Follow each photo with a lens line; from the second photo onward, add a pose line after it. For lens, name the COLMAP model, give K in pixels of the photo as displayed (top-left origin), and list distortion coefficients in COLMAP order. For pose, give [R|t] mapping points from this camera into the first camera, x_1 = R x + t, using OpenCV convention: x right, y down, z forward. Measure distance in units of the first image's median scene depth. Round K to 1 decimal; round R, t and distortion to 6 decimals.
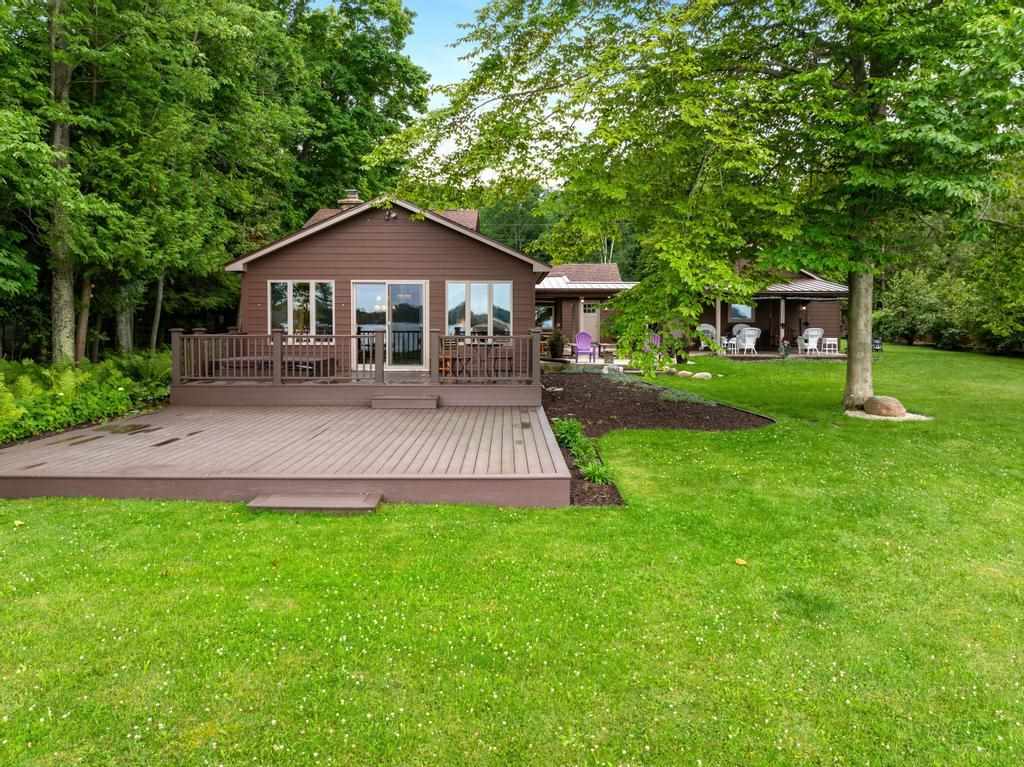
lens RADIAL K [[723.2, 0, 517.3], [0, 723.2, 348.8], [0, 0, 1]] dist [-0.026703, -0.004974]
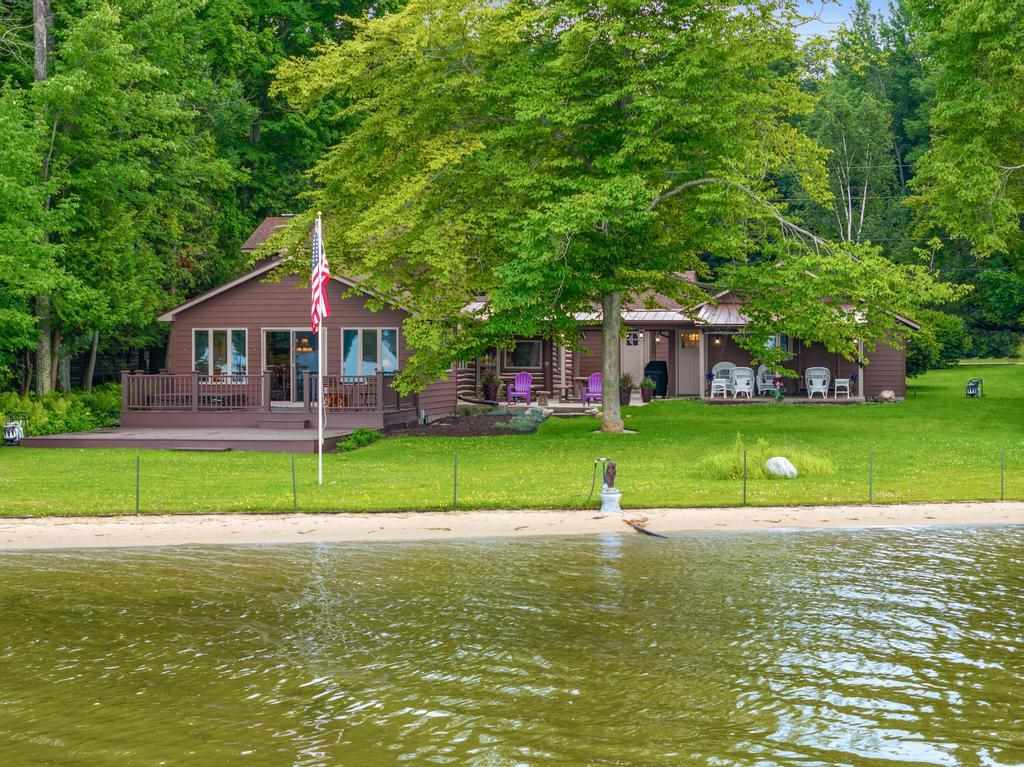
lens RADIAL K [[2018.0, 0, 516.3], [0, 2018.0, 382.8], [0, 0, 1]] dist [-0.043038, 0.000000]
pose [[0.980430, -0.000565, -0.196866, 0.827125], [-0.002882, 0.999848, -0.017221, 0.047854], [0.196846, 0.017451, 0.980279, -2.136189]]
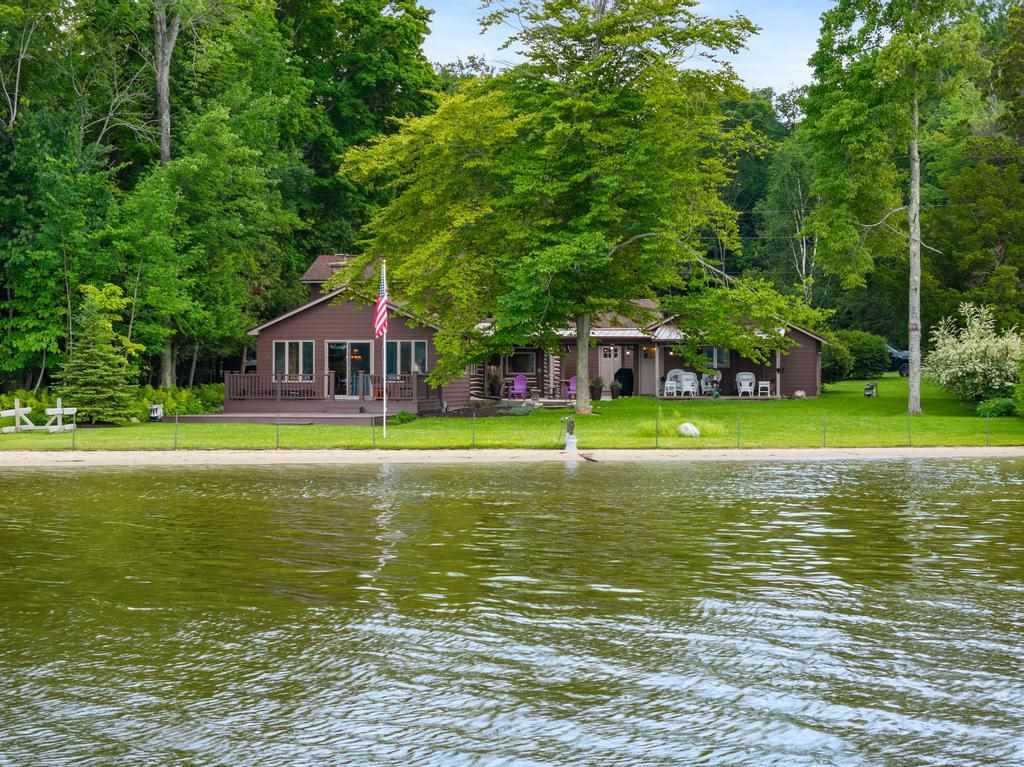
lens RADIAL K [[2018.0, 0, 512.0], [0, 2018.0, 380.6], [0, 0, 1]] dist [-0.043038, 0.000000]
pose [[0.979566, -0.000413, -0.201123, 1.063146], [-0.005966, 0.999498, -0.031107, 0.126601], [0.201035, 0.031672, 0.979072, -3.243609]]
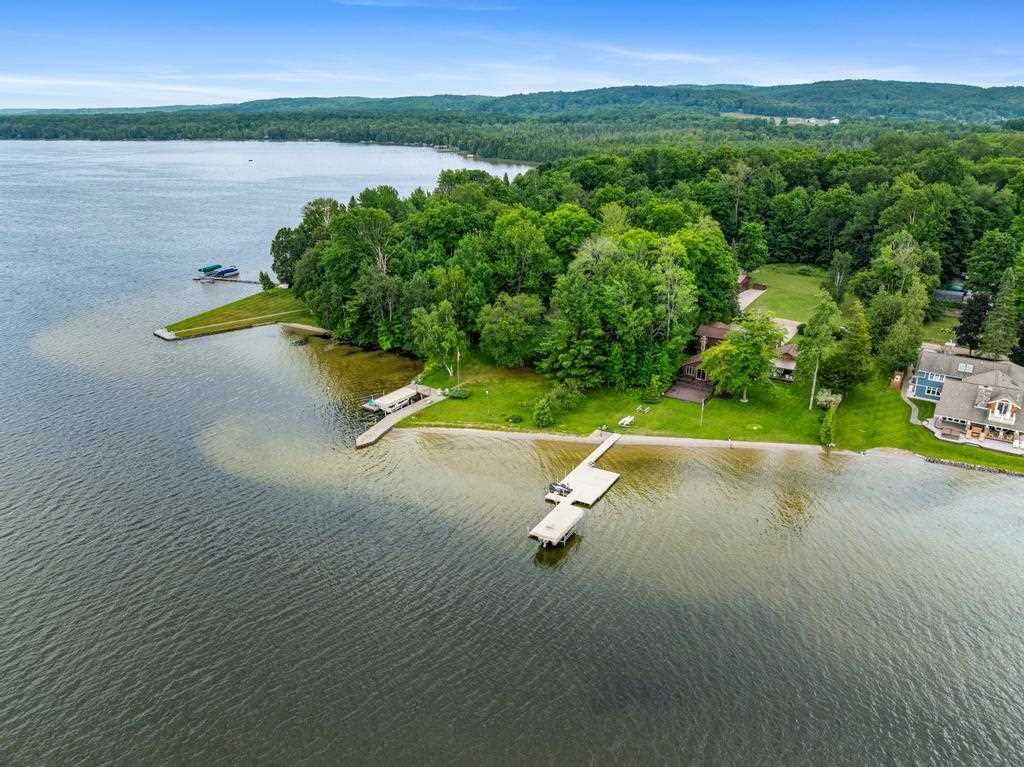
lens RADIAL K [[723.2, 0, 509.0], [0, 723.2, 375.7], [0, 0, 1]] dist [-0.026703, -0.004974]
pose [[0.842964, 0.179339, -0.507198, 2.124779], [-0.012608, 0.949126, 0.314644, -2.561618], [0.537823, -0.258839, 0.802340, -6.670827]]
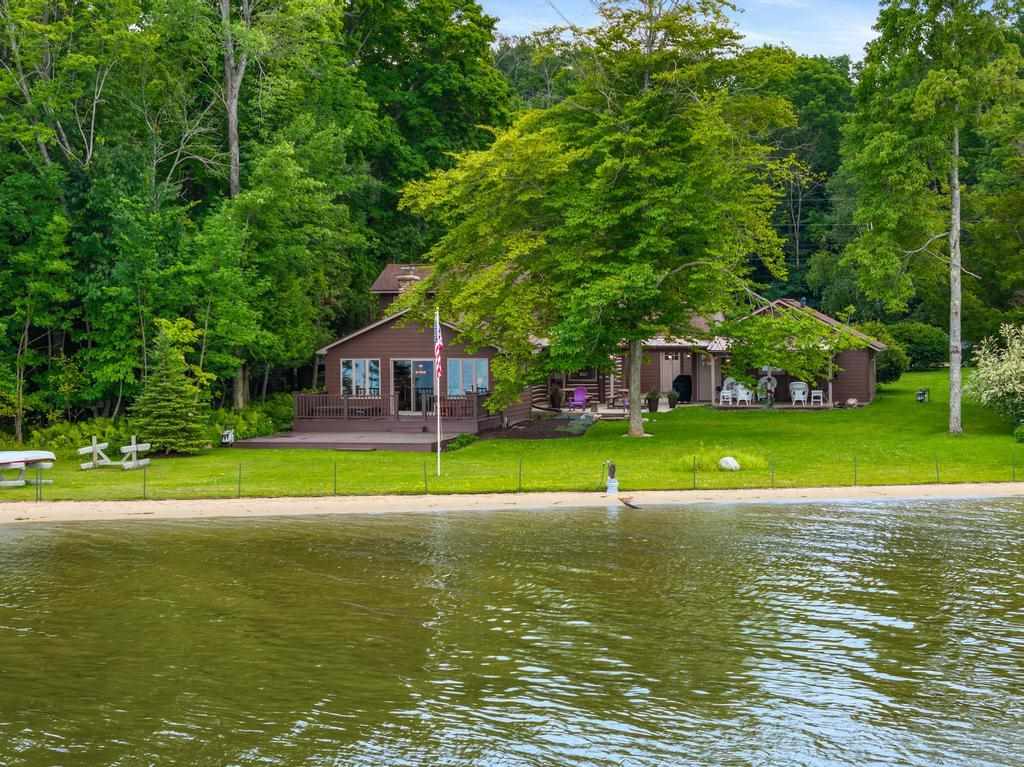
lens RADIAL K [[2018.0, 0, 516.2], [0, 2018.0, 388.4], [0, 0, 1]] dist [-0.043038, 0.000000]
pose [[0.970128, -0.000989, -0.242592, 1.169836], [0.001086, 0.999999, 0.000268, -0.031019], [0.242592, -0.000523, 0.970128, -3.399731]]
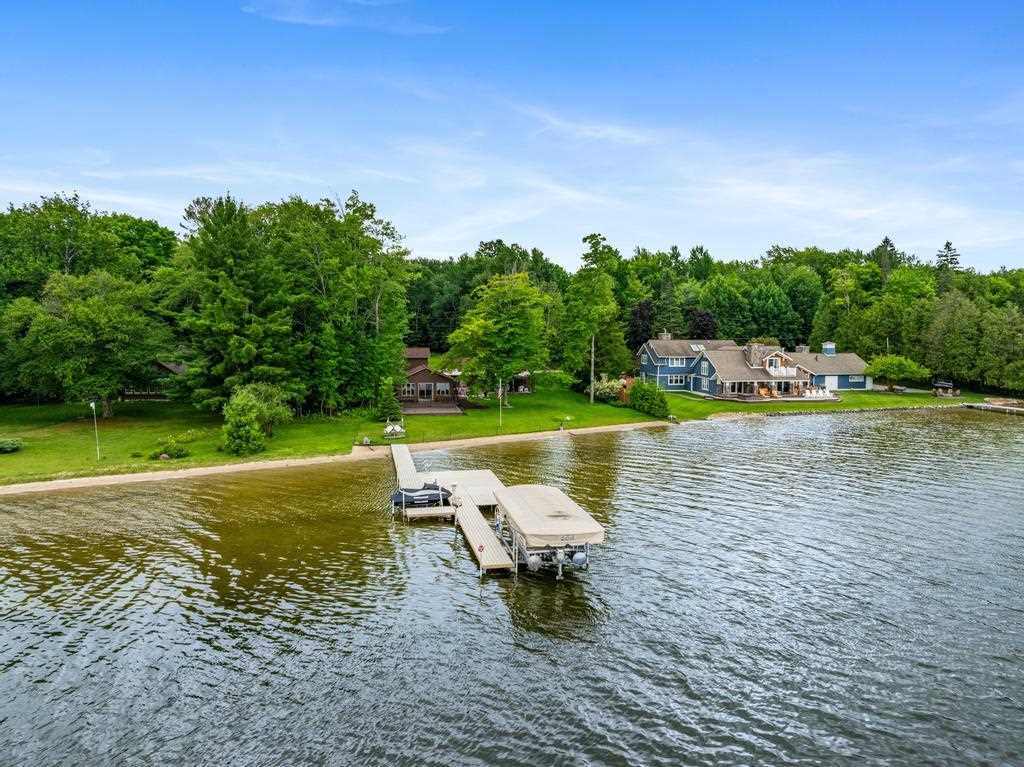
lens RADIAL K [[723.2, 0, 510.2], [0, 723.2, 378.3], [0, 0, 1]] dist [-0.026703, -0.004974]
pose [[0.986711, -0.011369, 0.162086, -0.435226], [0.005668, 0.999350, 0.035593, -0.321634], [-0.162385, -0.034201, 0.986135, -4.370390]]
